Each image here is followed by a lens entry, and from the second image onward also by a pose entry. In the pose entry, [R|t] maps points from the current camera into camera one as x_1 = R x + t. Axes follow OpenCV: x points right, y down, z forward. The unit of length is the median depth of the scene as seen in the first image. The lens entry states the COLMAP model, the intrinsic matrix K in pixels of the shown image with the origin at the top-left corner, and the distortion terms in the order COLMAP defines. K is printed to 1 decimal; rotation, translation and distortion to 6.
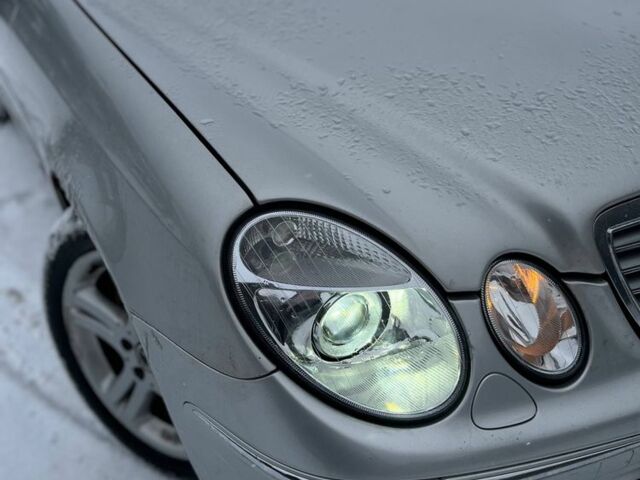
lens RADIAL K [[653.7, 0, 320.0], [0, 653.7, 240.0], [0, 0, 1]] dist [0.041618, -0.015480]
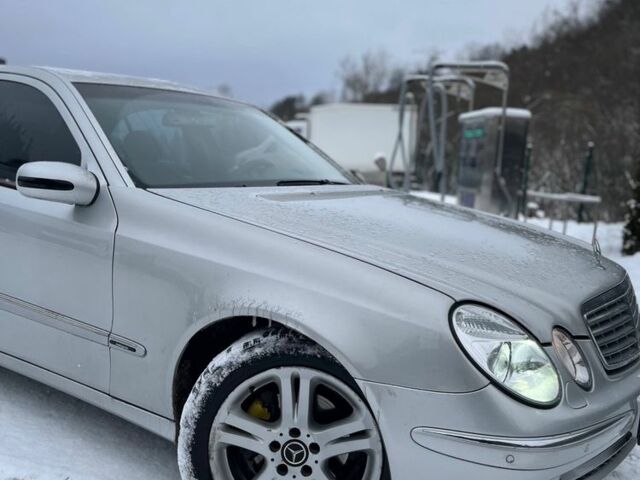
lens RADIAL K [[653.7, 0, 320.0], [0, 653.7, 240.0], [0, 0, 1]] dist [0.041618, -0.015480]
pose [[0.894265, 0.040683, 0.445685, -1.295374], [0.133422, 0.926340, -0.352268, 0.396702], [-0.427187, 0.374485, 0.822965, -0.485077]]
